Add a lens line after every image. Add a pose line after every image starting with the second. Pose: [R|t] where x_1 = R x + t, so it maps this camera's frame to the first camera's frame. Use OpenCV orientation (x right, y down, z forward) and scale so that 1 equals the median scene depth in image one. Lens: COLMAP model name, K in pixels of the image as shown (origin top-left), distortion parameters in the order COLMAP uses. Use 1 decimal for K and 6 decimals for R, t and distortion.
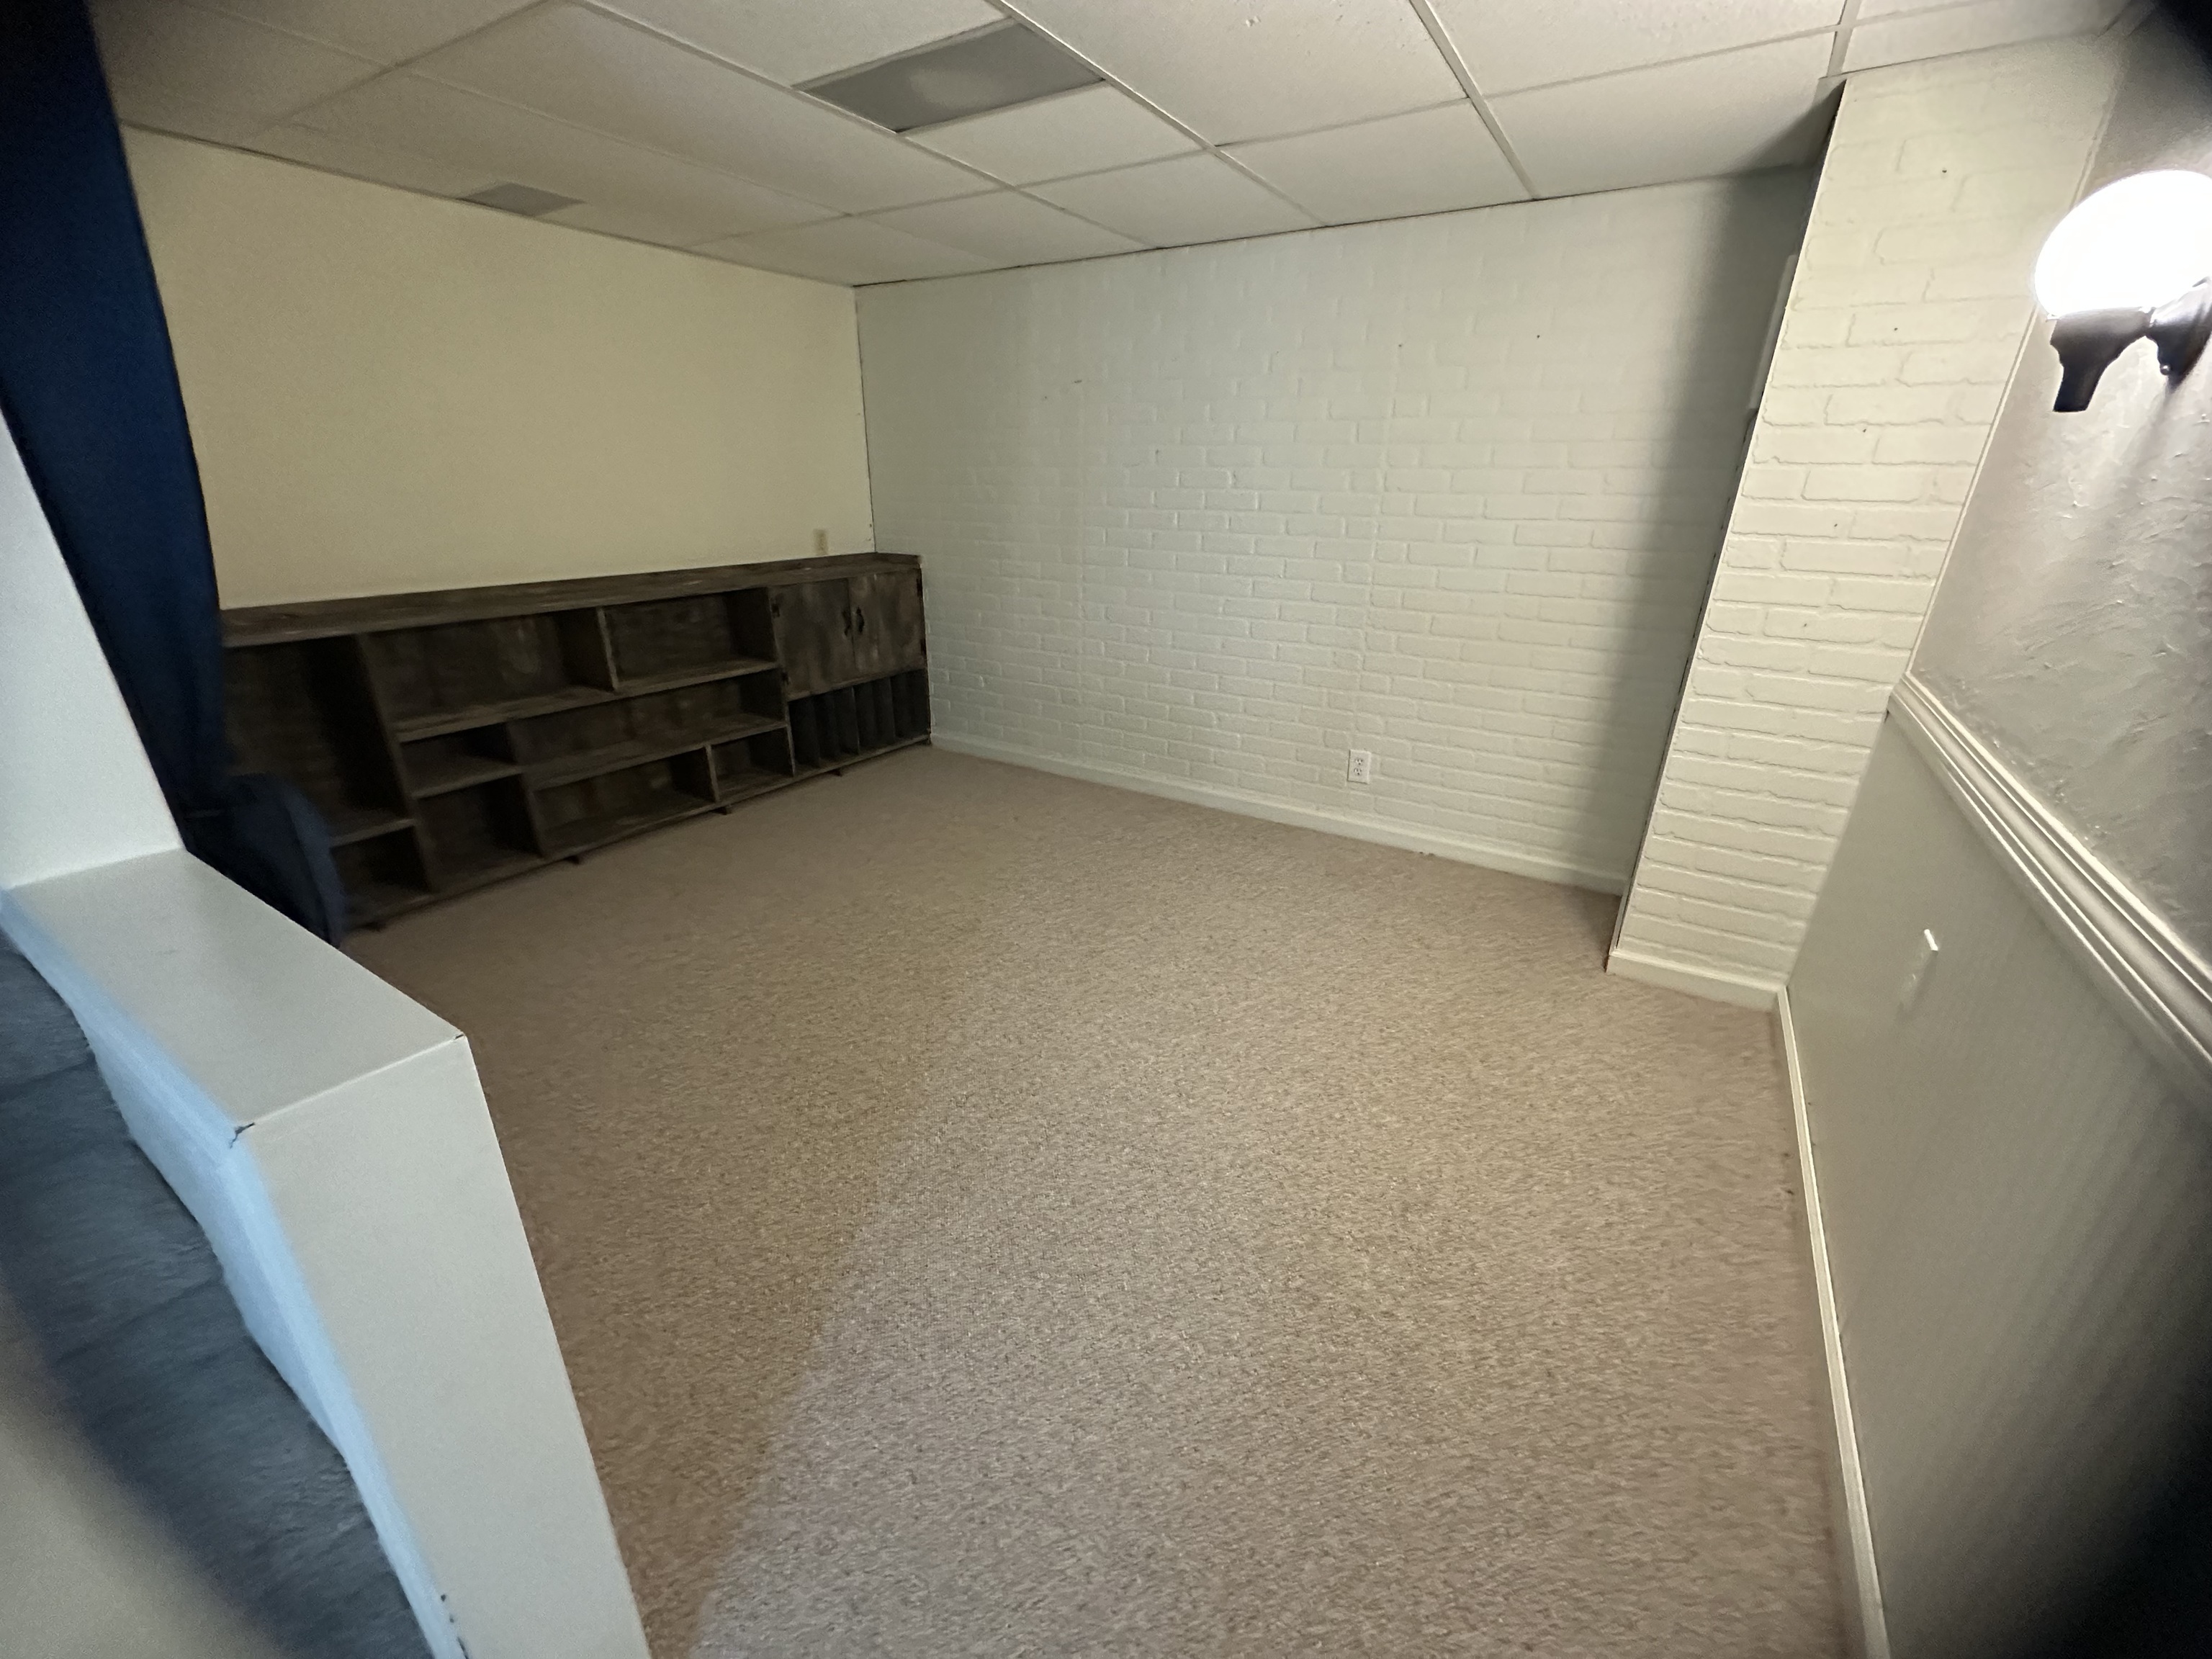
lens RADIAL K [[889.1, 0, 1106.9], [0, 889.1, 822.7], [0, 0, 1]] dist [0.015623, 0.000160]
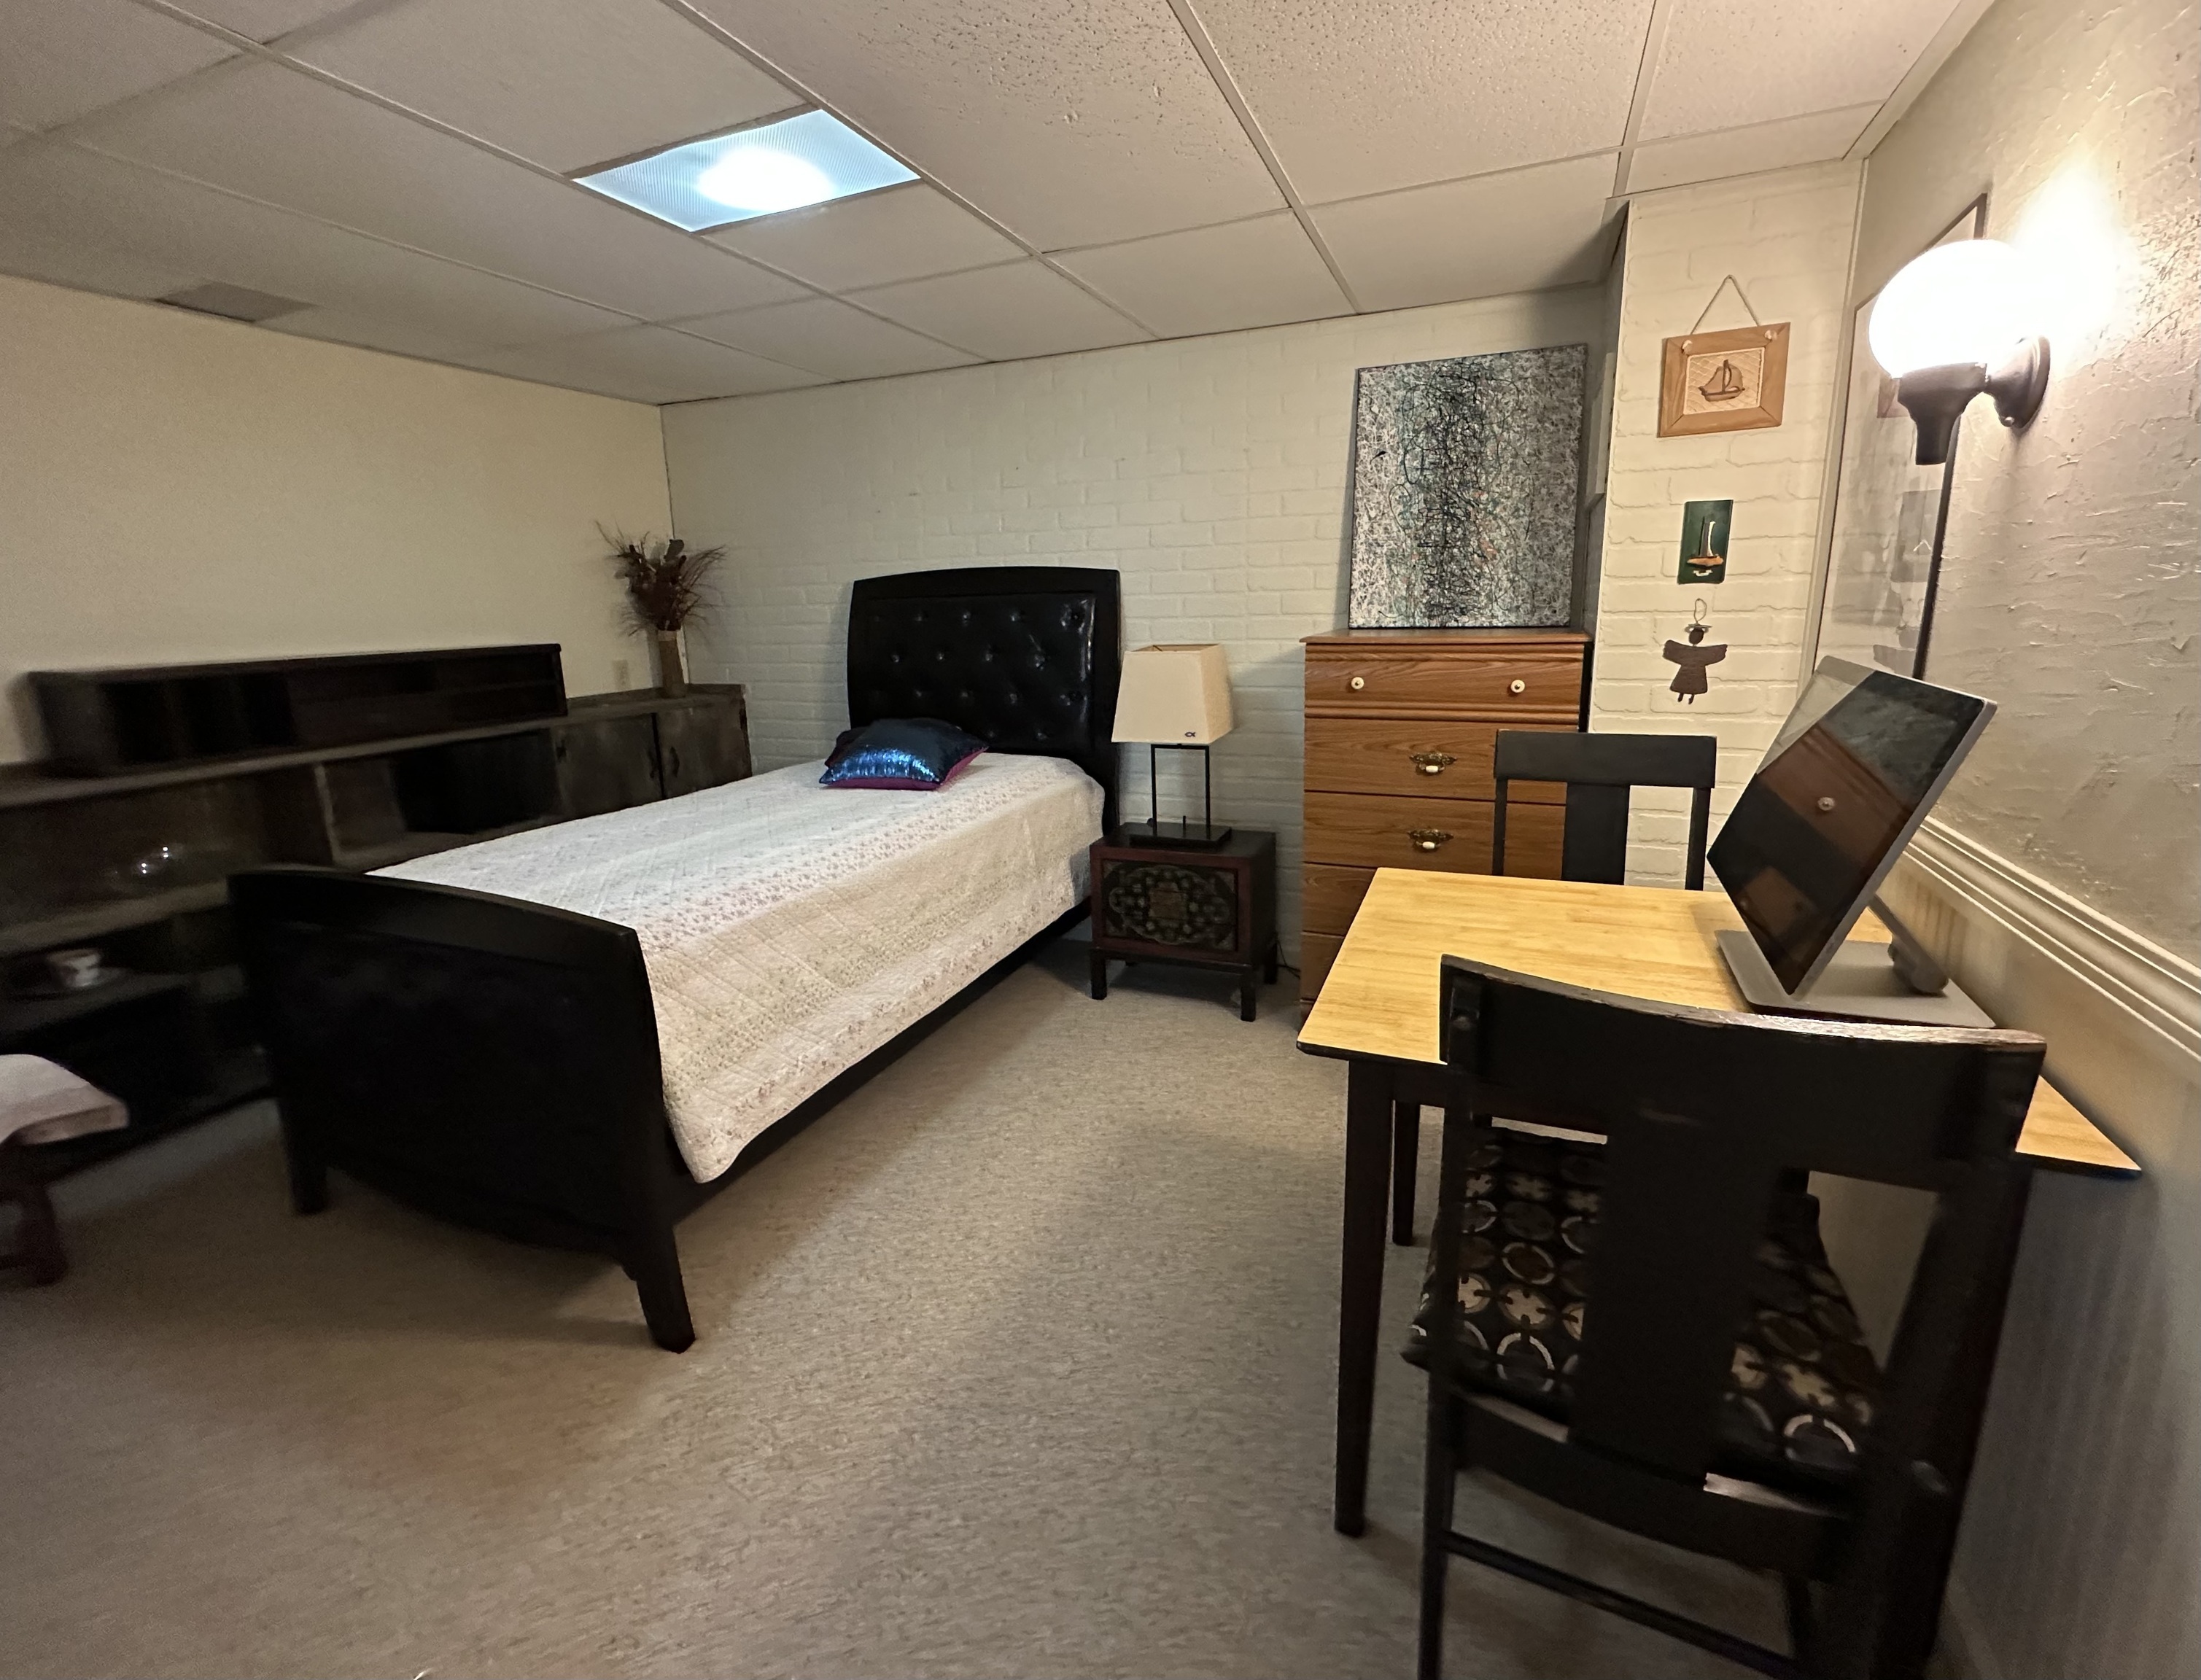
lens RADIAL K [[939.5, 0, 1117.2], [0, 939.5, 778.3], [0, 0, 1]] dist [-0.000901, -0.002693]
pose [[0.985466, -0.066709, 0.156225, 0.004560], [0.095109, 0.978679, -0.182050, -0.009965], [-0.140749, 0.194263, 0.970799, 0.114730]]
